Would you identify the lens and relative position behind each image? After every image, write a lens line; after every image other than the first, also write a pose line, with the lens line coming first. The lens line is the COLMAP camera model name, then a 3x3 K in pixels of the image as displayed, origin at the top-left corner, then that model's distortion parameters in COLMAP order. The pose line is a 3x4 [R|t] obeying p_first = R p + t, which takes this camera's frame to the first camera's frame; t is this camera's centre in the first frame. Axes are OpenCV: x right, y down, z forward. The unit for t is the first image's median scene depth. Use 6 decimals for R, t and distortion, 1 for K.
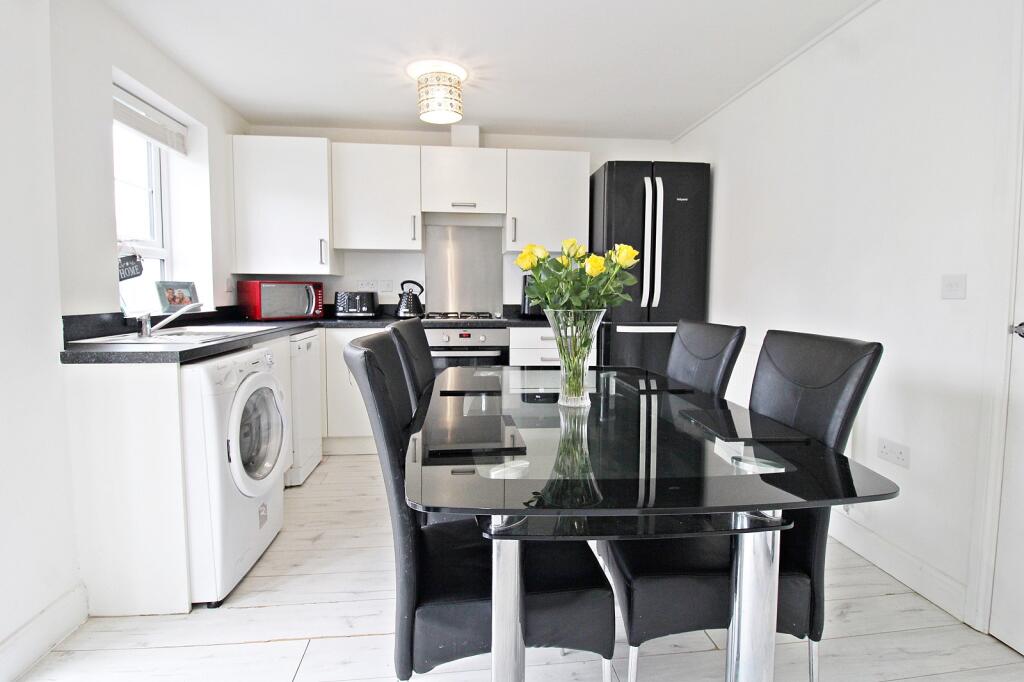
lens RADIAL K [[504.0, 0, 510.7], [0, 504.0, 329.2], [0, 0, 1]] dist [-0.000625, -0.000096]
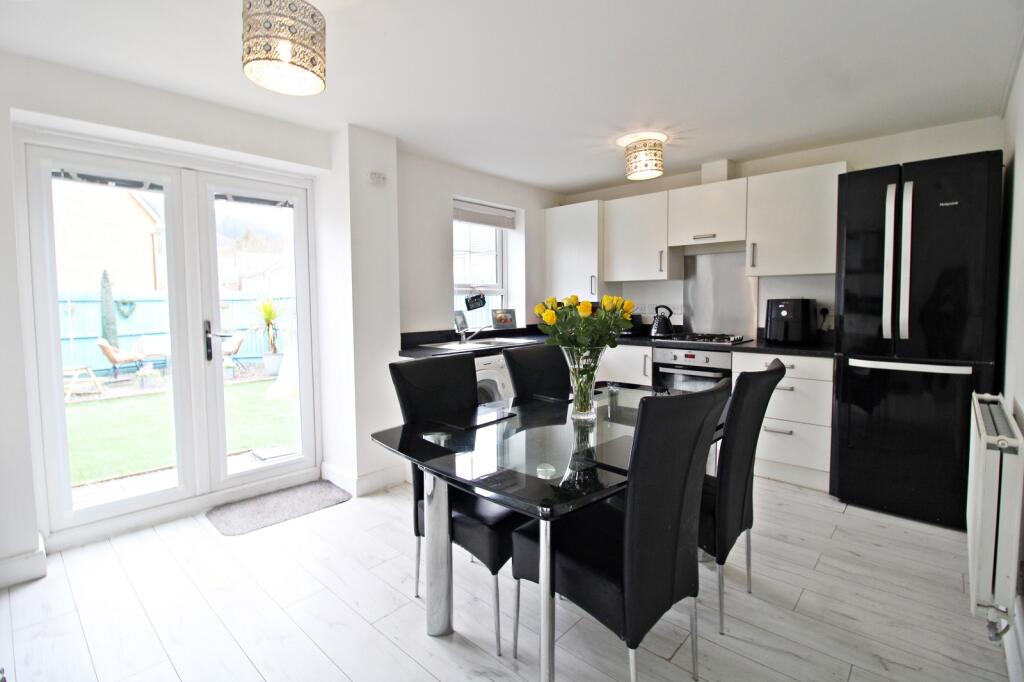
lens RADIAL K [[476.1, 0, 519.5], [0, 476.1, 328.0], [0, 0, 1]] dist [-0.000752, -0.015698]
pose [[0.663451, 0.033733, -0.747459, 0.447412], [-0.042552, 0.999067, 0.007319, -0.041054], [0.747009, 0.026950, 0.664268, 0.020752]]
